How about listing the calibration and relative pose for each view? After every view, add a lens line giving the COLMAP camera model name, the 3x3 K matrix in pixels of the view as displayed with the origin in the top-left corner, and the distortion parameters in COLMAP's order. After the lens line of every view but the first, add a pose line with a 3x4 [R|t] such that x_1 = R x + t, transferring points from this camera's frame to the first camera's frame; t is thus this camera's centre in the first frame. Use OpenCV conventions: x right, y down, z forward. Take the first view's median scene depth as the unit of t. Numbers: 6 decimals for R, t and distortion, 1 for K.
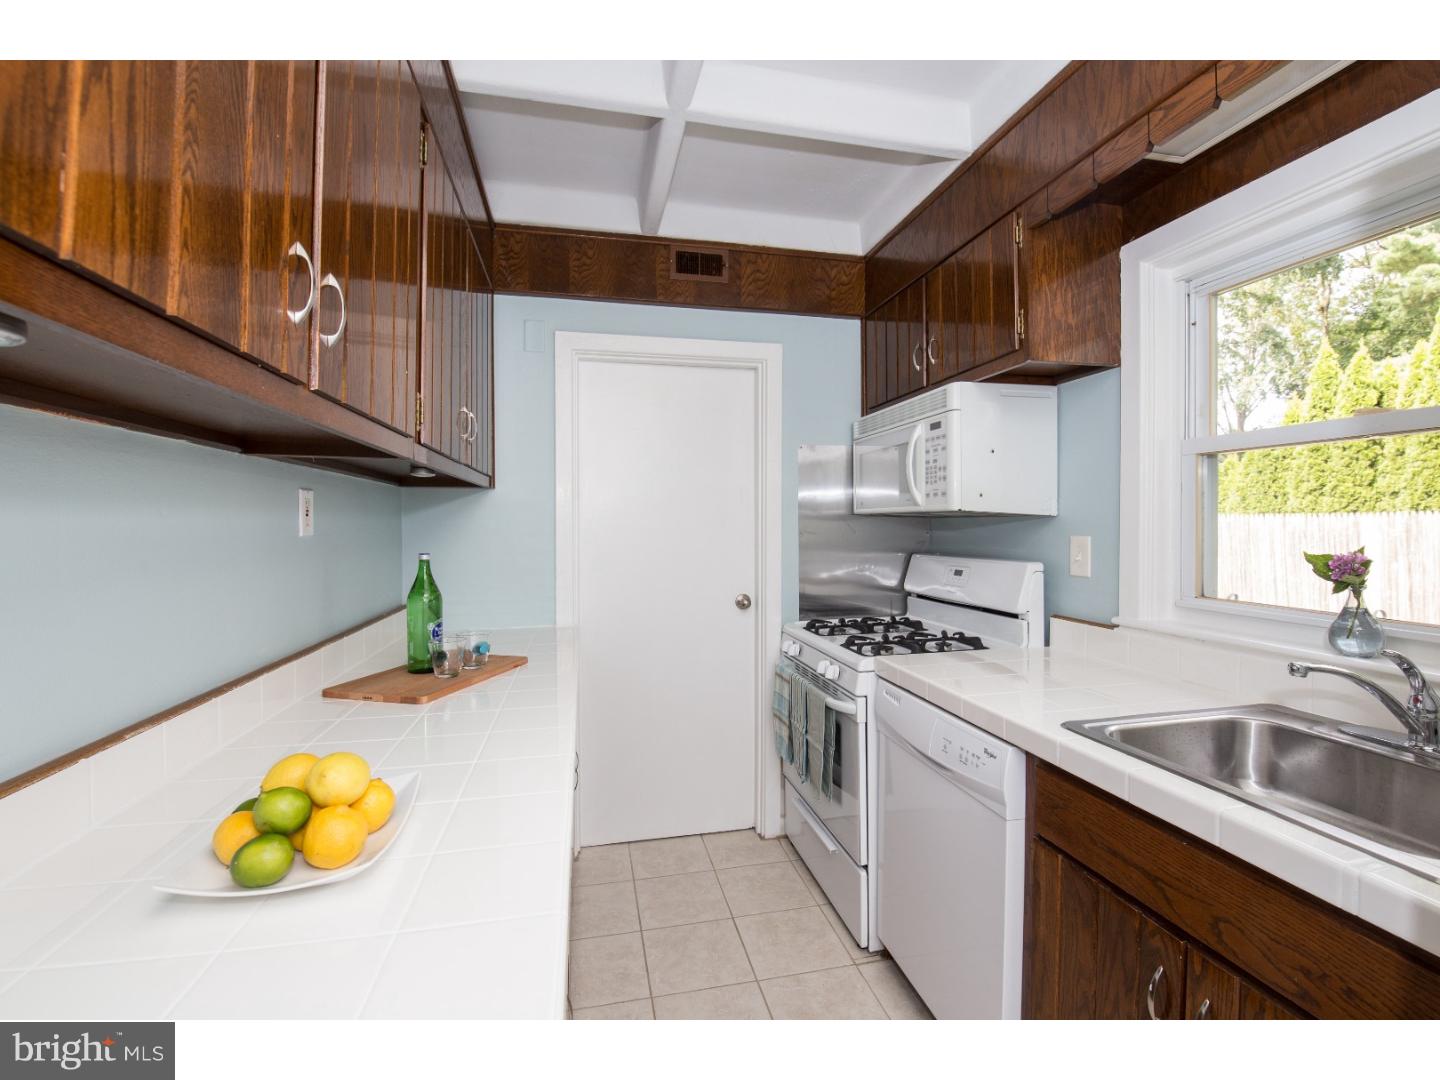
lens RADIAL K [[628.4, 0, 721.2], [0, 628.4, 525.5], [0, 0, 1]] dist [0.001262, -0.000278]
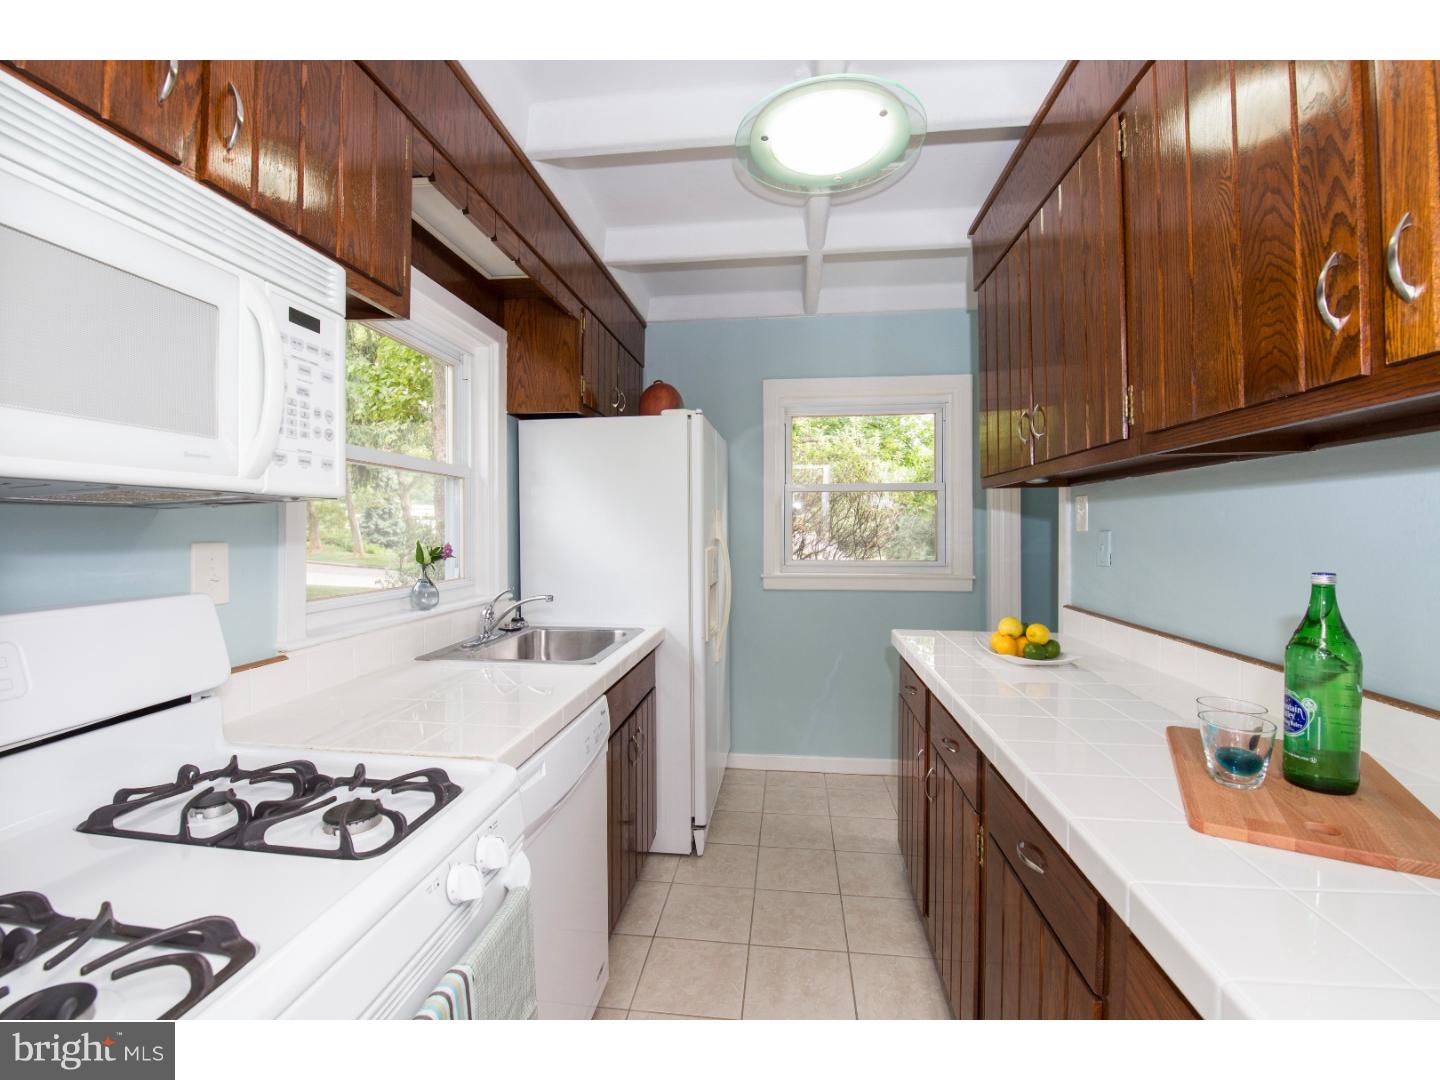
lens RADIAL K [[628.4, 0, 718.1], [0, 628.4, 531.6], [0, 0, 1]] dist [0.001262, -0.000278]
pose [[-0.947353, 0.000234, 0.320192, -0.121596], [0.003228, 0.999956, 0.008820, 0.002293], [-0.320176, 0.009389, -0.947312, 1.373716]]
